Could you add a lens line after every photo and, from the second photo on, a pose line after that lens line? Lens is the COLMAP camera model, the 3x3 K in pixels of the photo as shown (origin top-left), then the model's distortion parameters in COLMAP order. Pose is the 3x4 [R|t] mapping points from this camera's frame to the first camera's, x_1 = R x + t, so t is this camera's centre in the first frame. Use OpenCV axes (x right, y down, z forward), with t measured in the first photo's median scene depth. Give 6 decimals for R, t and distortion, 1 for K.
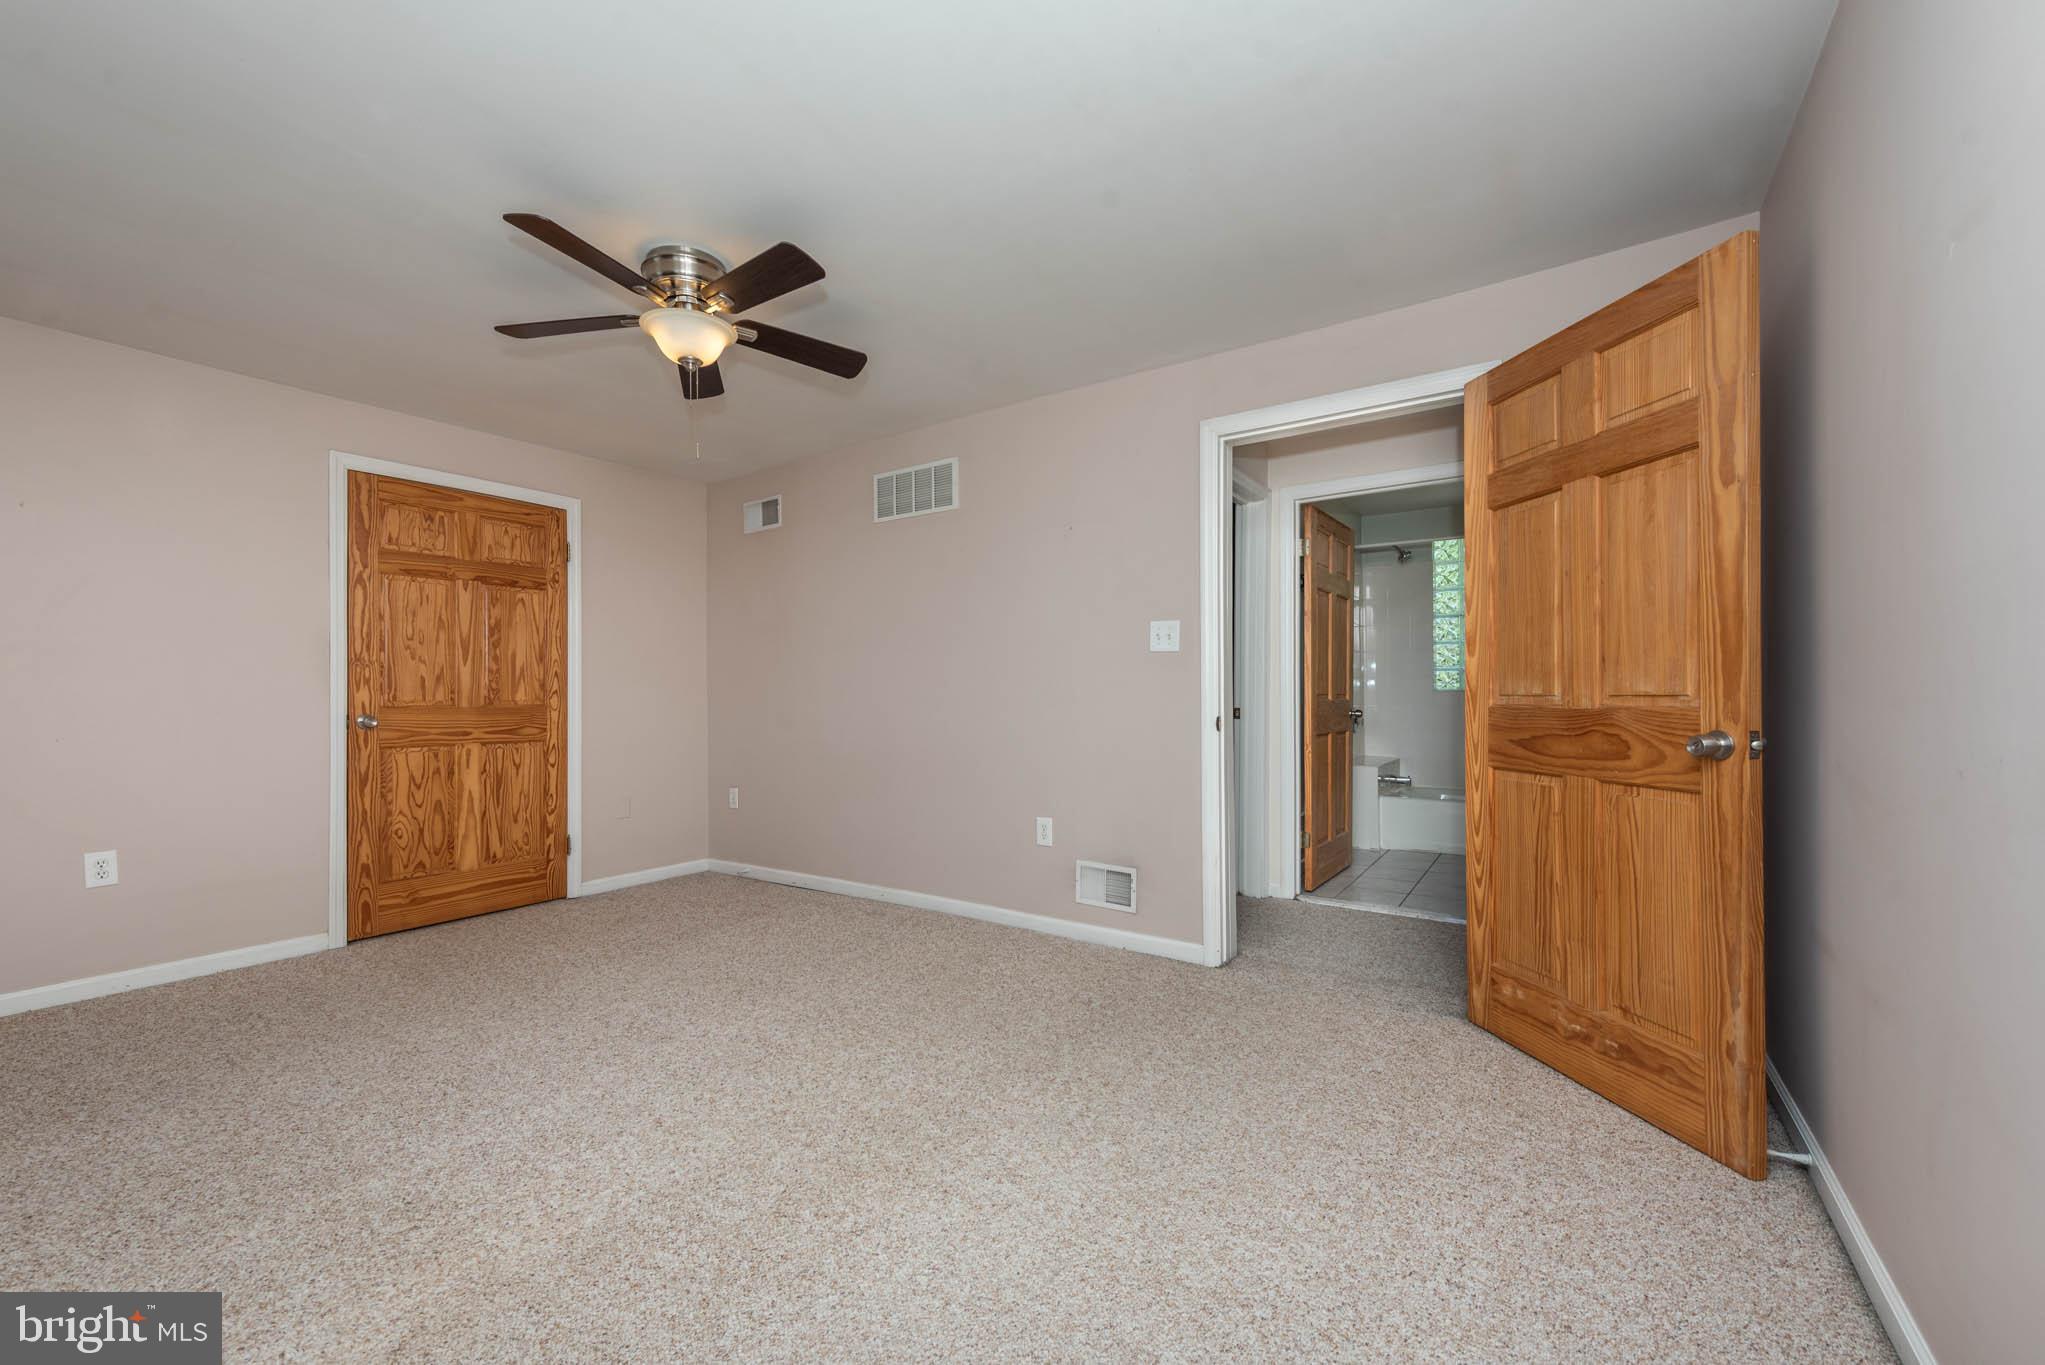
lens RADIAL K [[813.3, 0, 1014.5], [0, 813.3, 693.3], [0, 0, 1]] dist [0.004974, -0.000220]
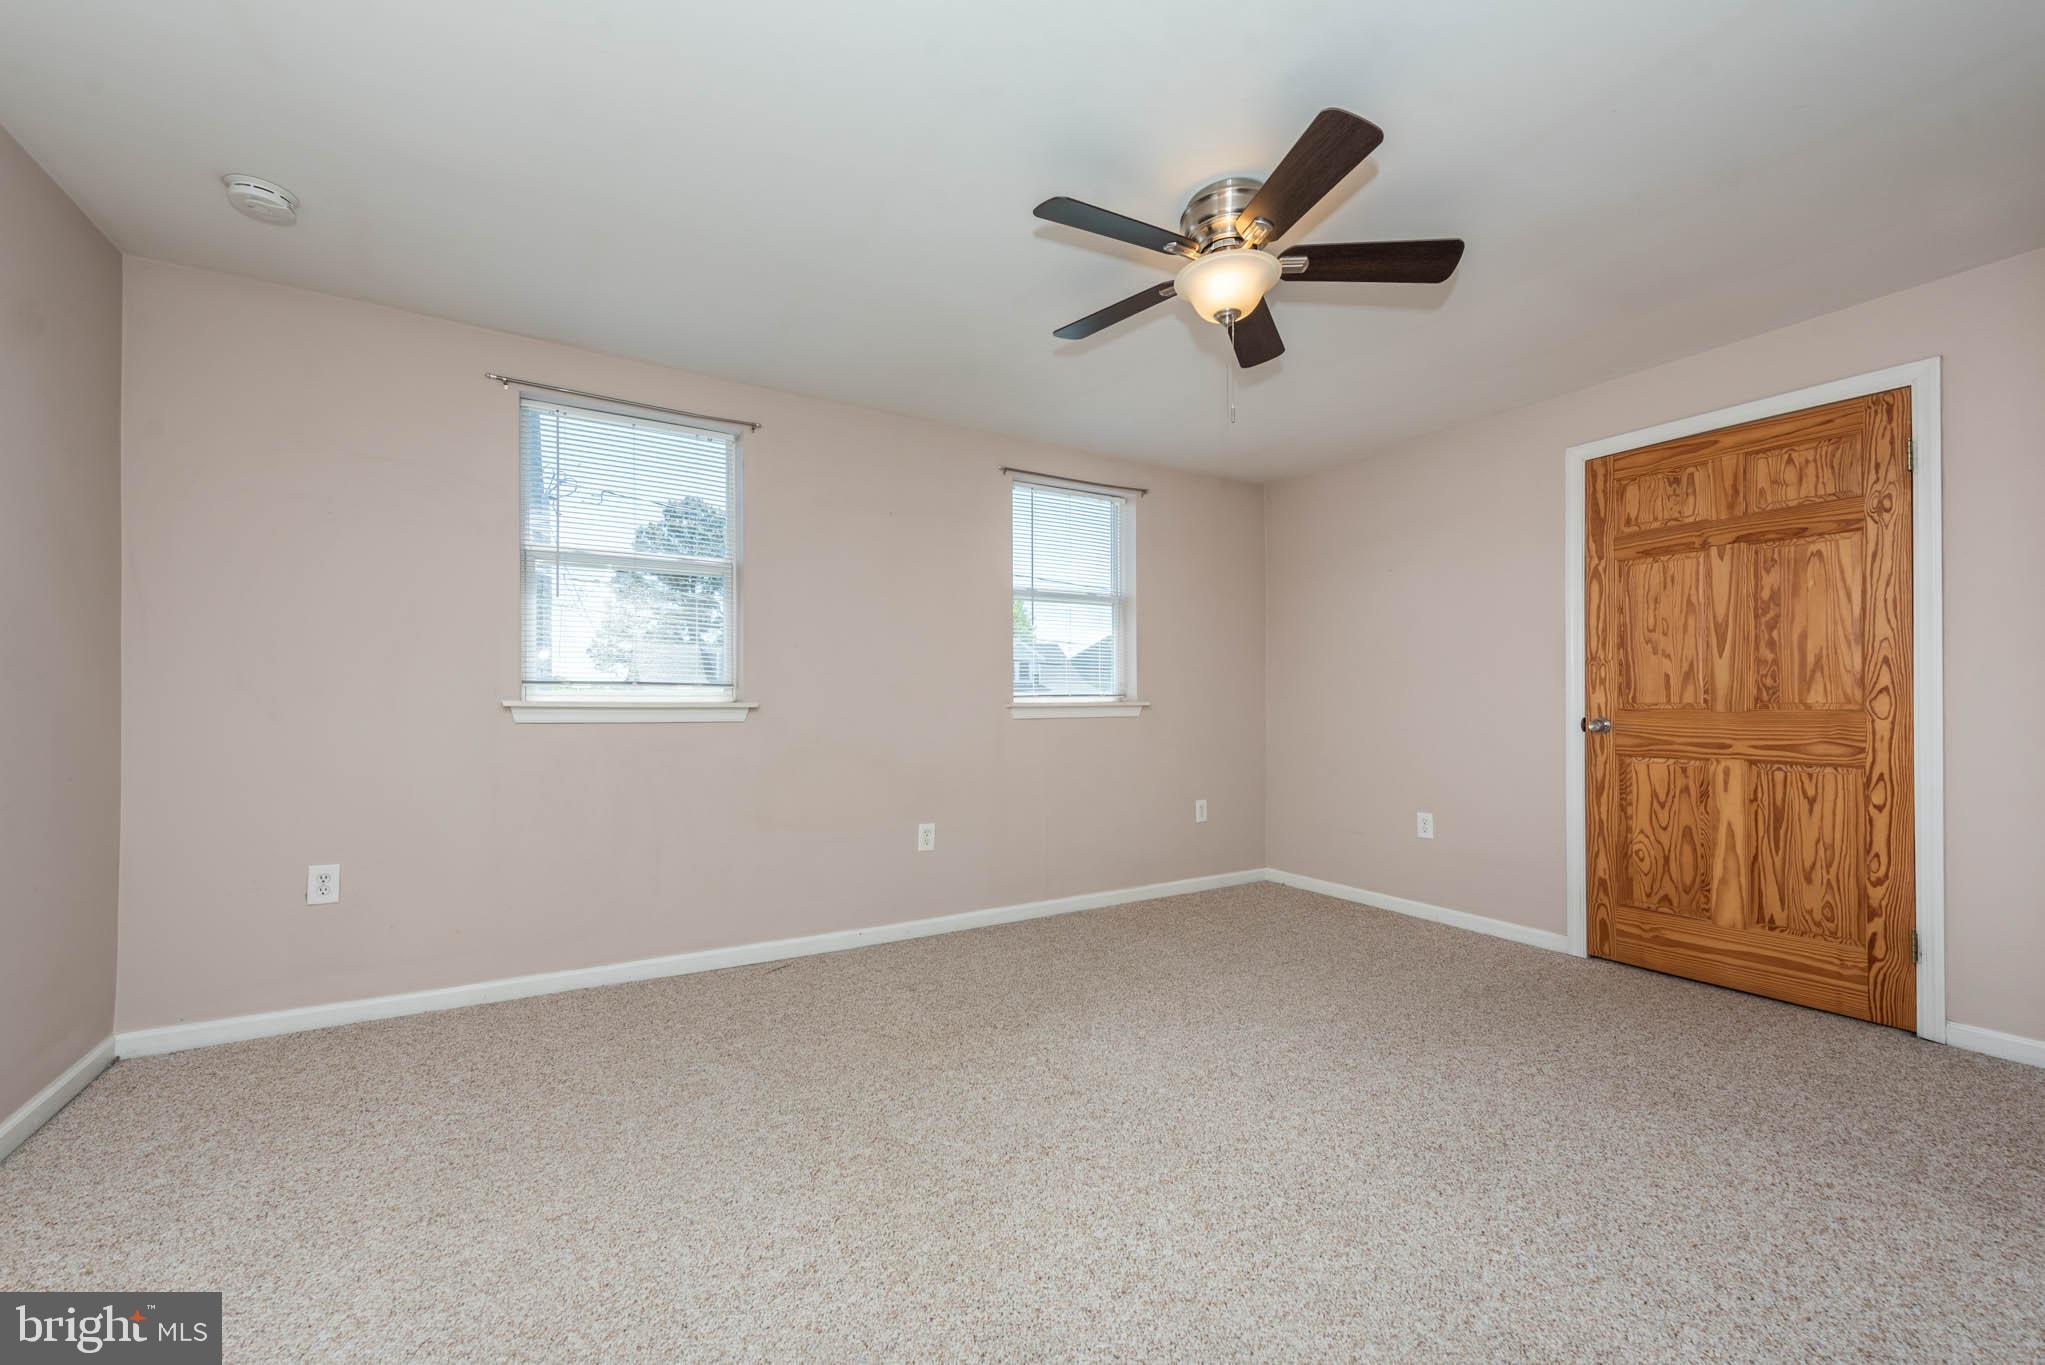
lens RADIAL K [[813.3, 0, 1014.5], [0, 813.3, 693.3], [0, 0, 1]] dist [0.004974, -0.000220]
pose [[-0.423659, -0.005999, -0.905802, 0.310600], [0.007390, 0.999922, -0.010079, 0.002789], [0.905792, -0.010964, -0.423582, 0.743212]]
